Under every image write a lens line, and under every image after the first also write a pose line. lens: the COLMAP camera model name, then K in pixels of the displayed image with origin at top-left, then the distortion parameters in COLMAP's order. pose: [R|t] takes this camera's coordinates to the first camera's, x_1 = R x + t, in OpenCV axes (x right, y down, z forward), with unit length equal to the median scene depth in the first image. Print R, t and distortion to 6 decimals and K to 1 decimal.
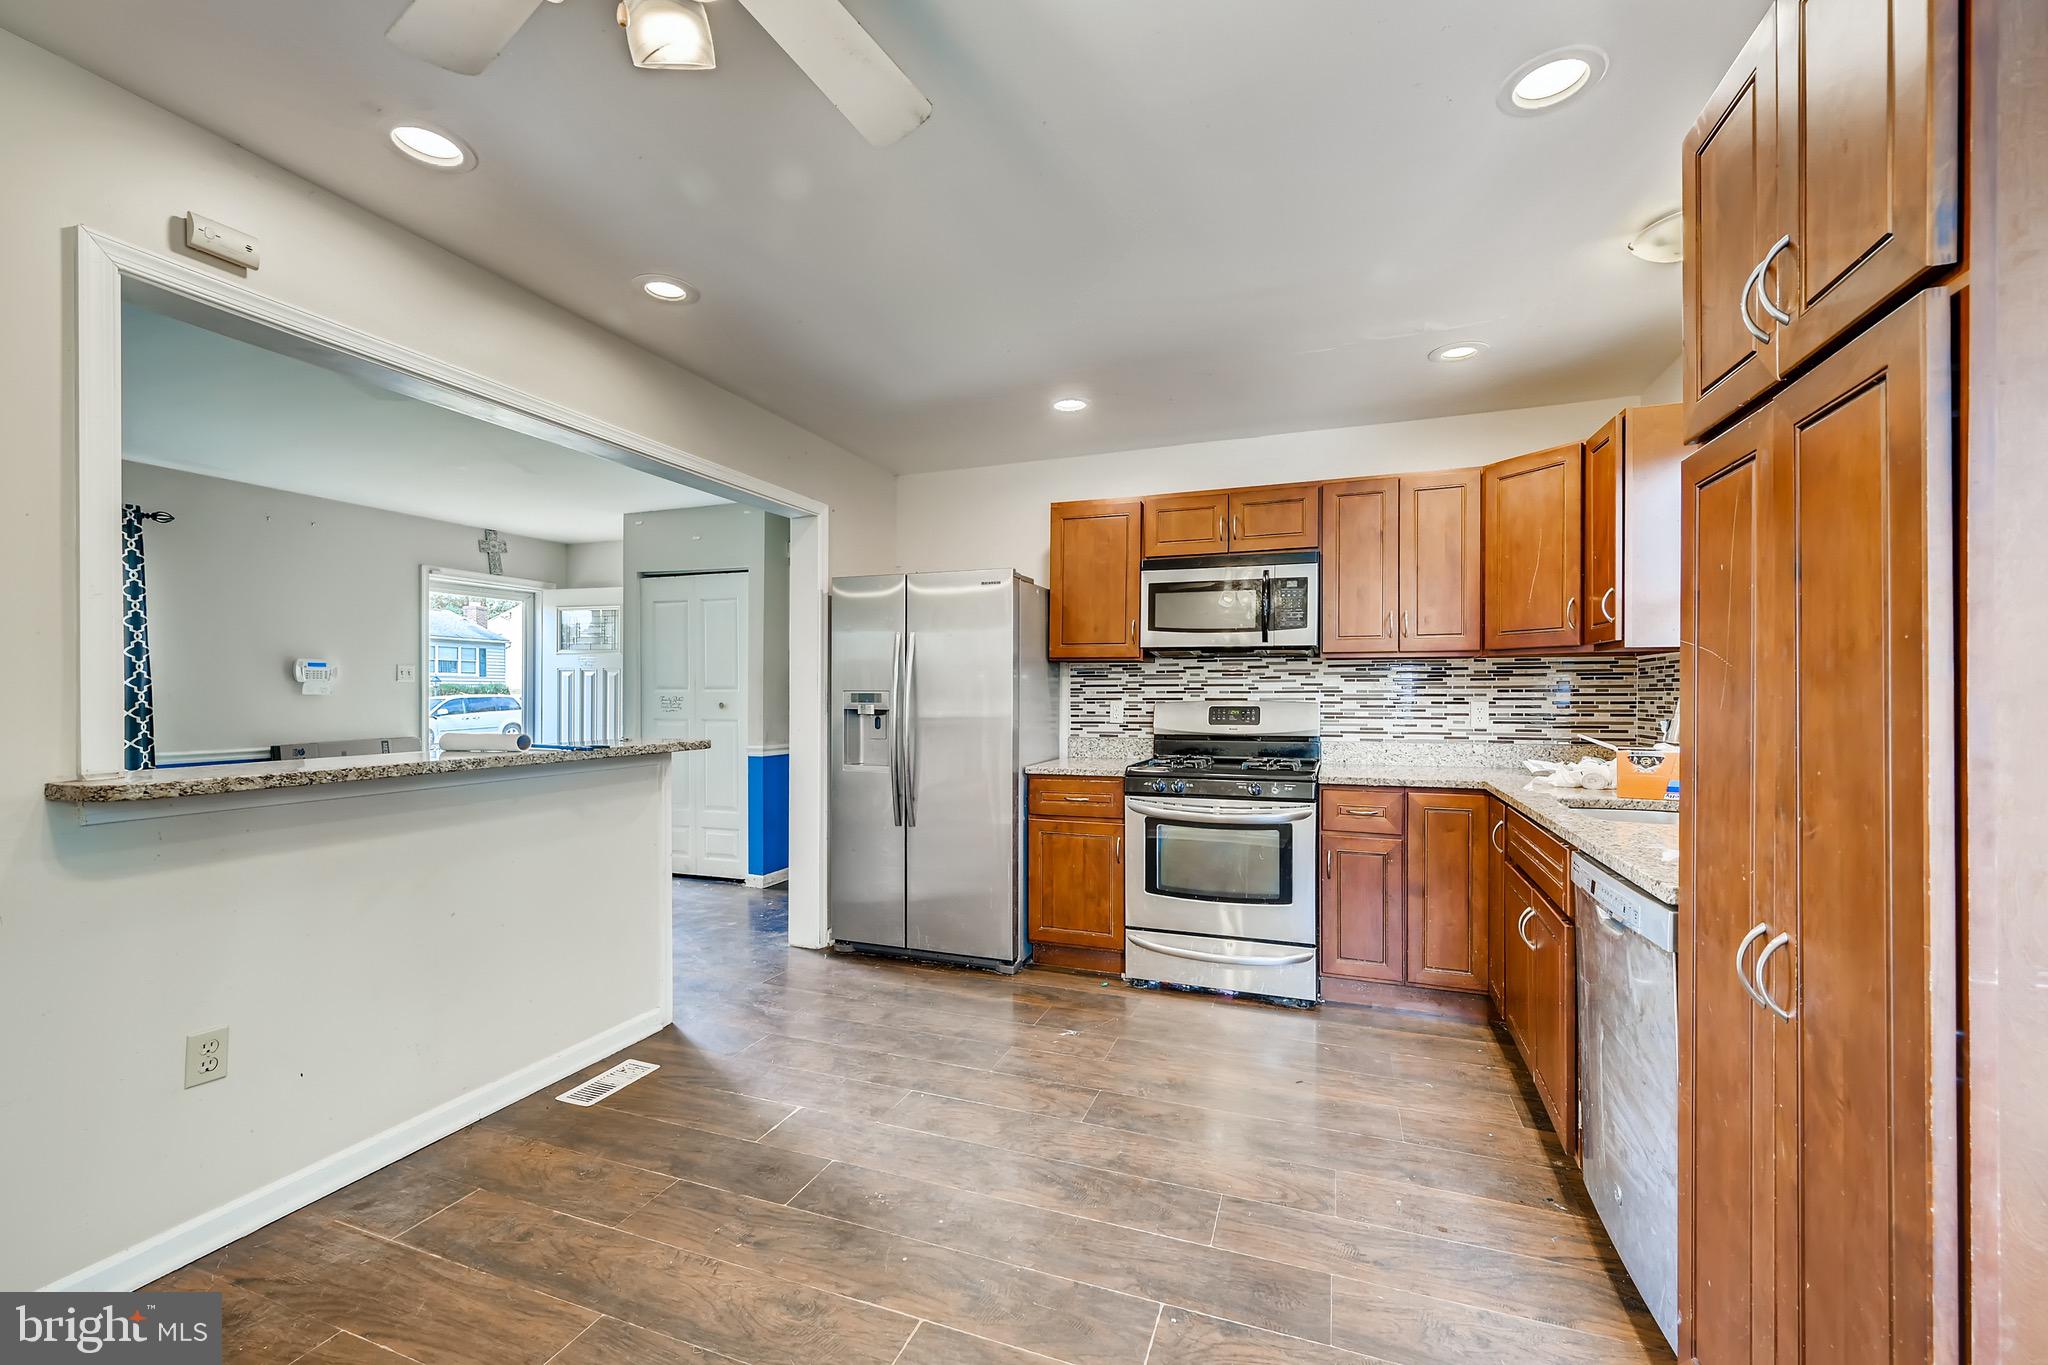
lens RADIAL K [[817.6, 0, 1020.4], [0, 817.6, 692.8], [0, 0, 1]] dist [-0.002336, -0.000064]
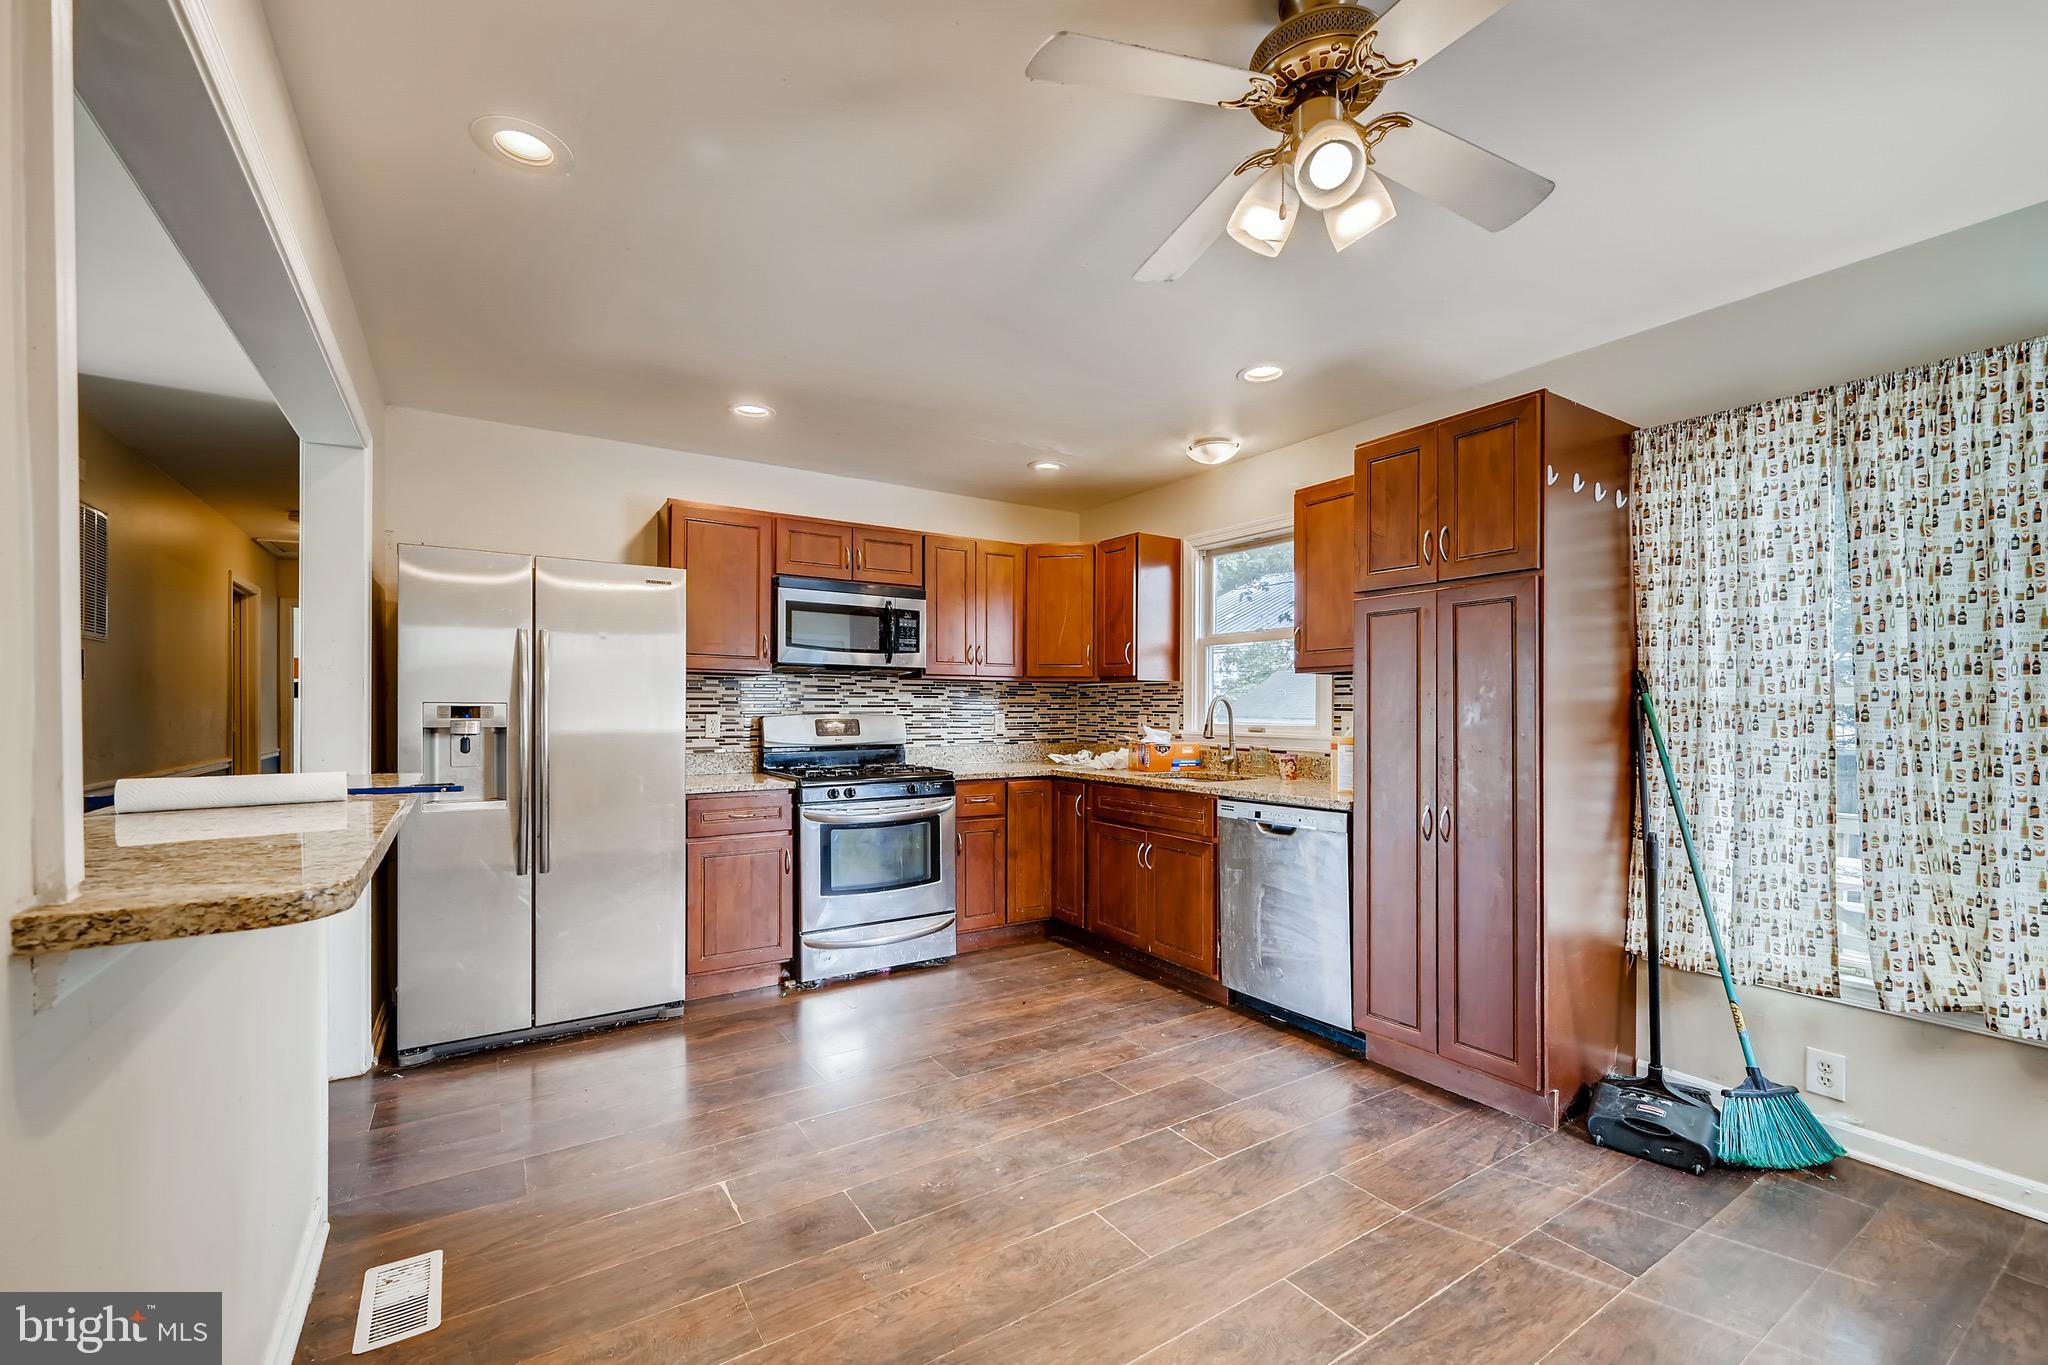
lens RADIAL K [[833.6, 0, 1018.5], [0, 833.6, 711.9], [0, 0, 1]] dist [-0.000372, -0.000046]
pose [[0.599596, -0.001819, 0.800301, -0.542498], [-0.003871, 0.999979, 0.005173, 0.000022], [-0.800294, -0.006199, 0.599576, 0.150117]]
